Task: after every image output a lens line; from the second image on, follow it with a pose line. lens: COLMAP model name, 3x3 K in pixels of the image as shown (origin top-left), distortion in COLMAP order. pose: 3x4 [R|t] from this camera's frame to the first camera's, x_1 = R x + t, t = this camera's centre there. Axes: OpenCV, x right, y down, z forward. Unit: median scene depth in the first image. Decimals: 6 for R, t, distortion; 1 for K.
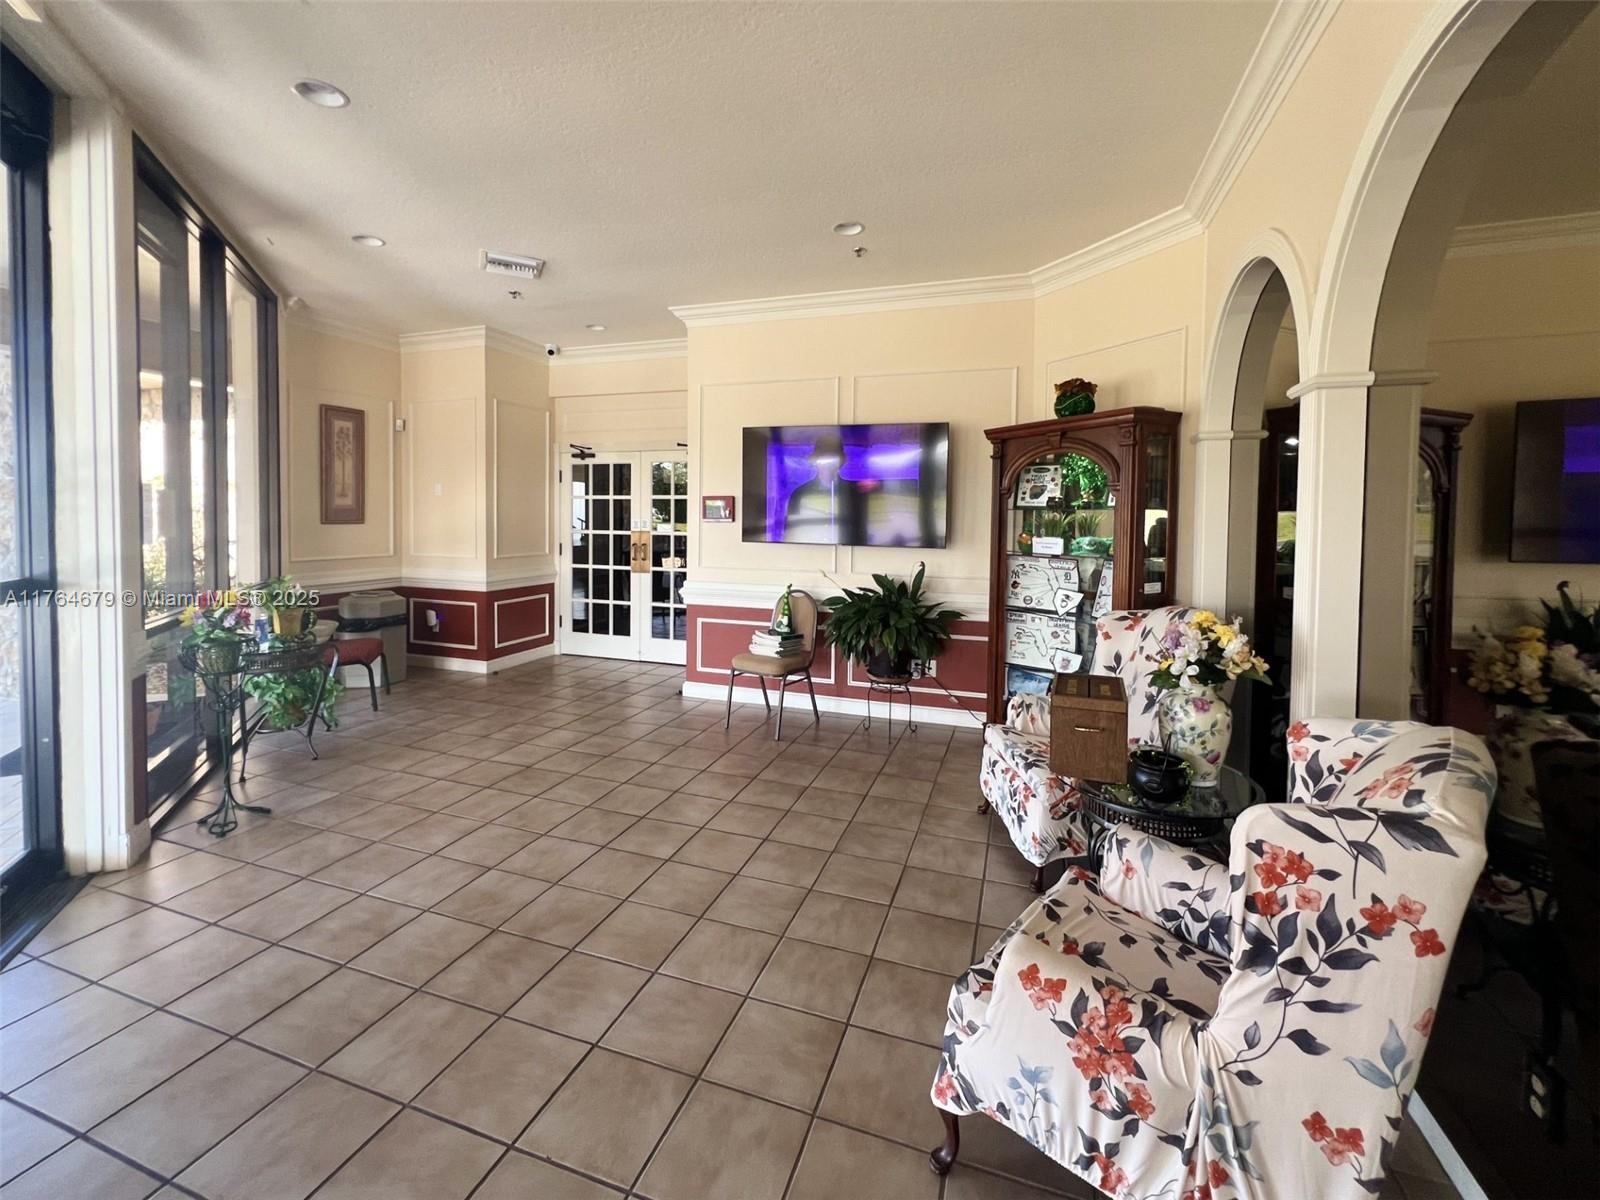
lens RADIAL K [[666.2, 0, 802.3], [0, 666.2, 597.7], [0, 0, 1]] dist [0.000116, 0.000002]
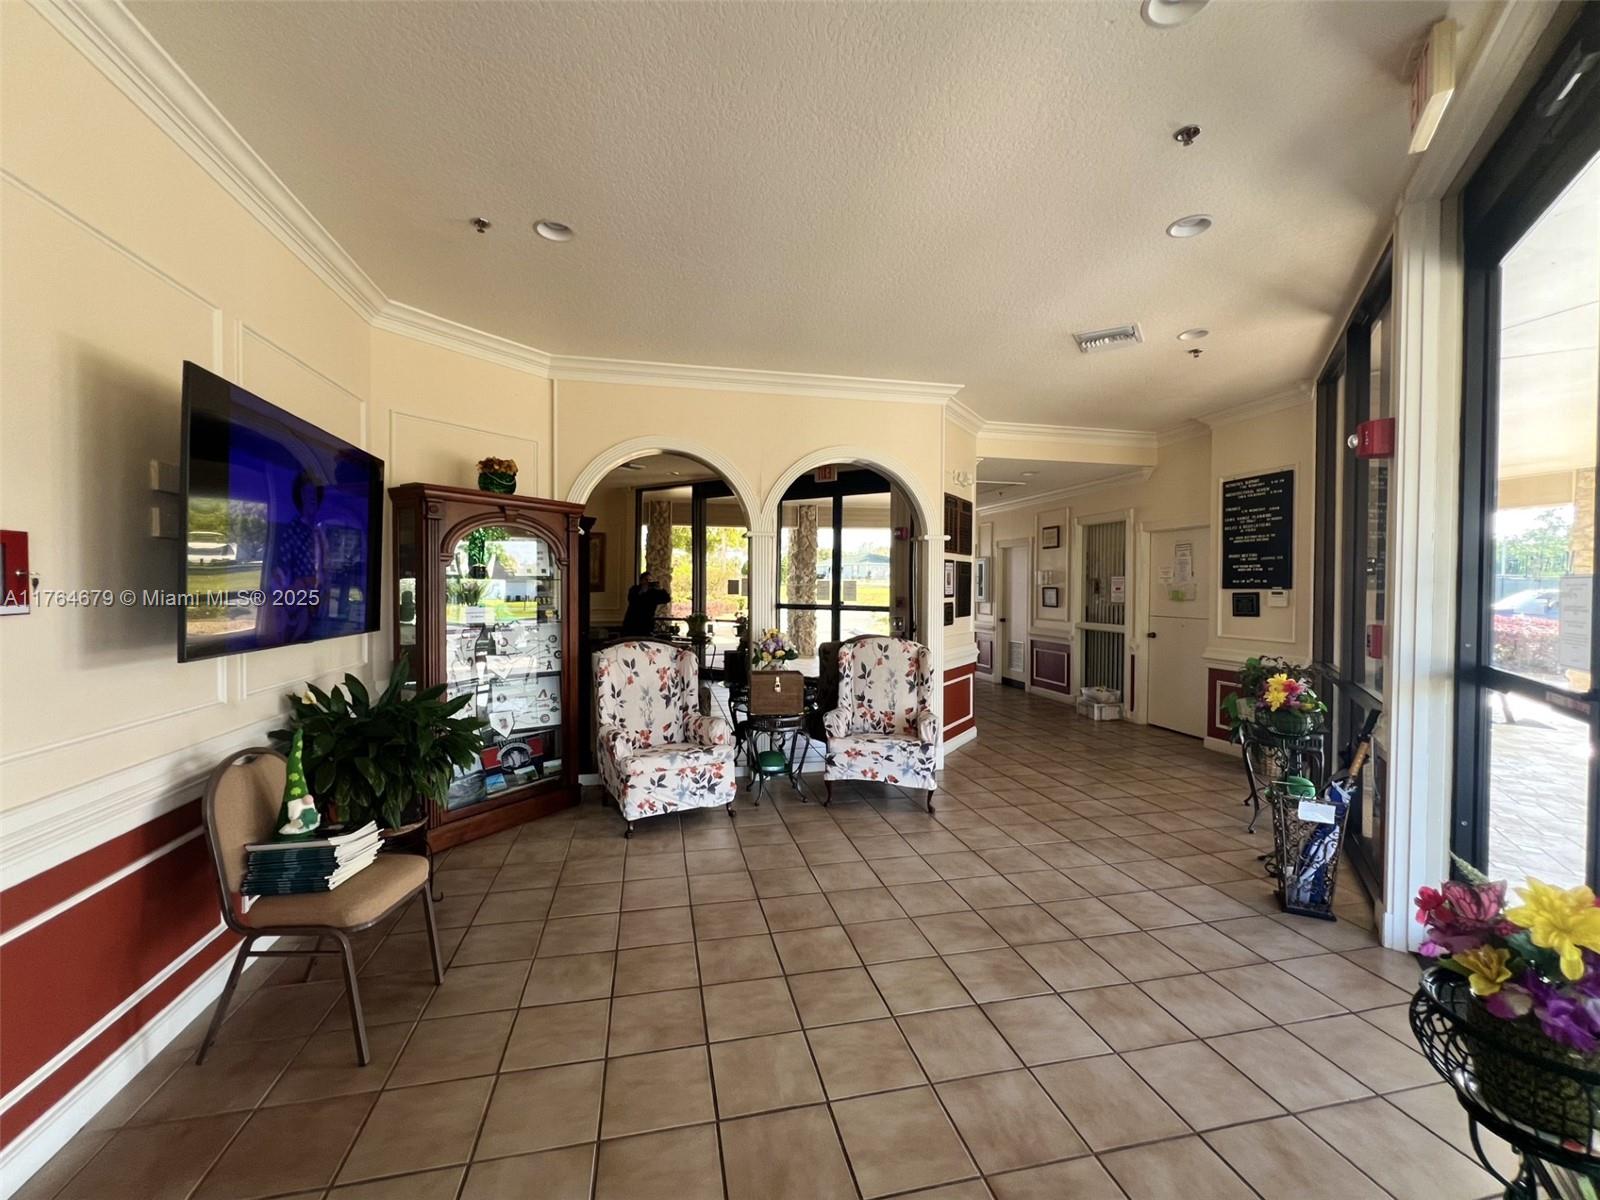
lens RADIAL K [[666.2, 0, 802.9], [0, 666.2, 596.2], [0, 0, 1]] dist [0.000116, 0.000002]
pose [[-0.525617, -0.027476, 0.850278, -1.230032], [0.090838, 0.991952, 0.088207, -0.242803], [-0.845858, 0.123600, -0.518891, 1.819064]]
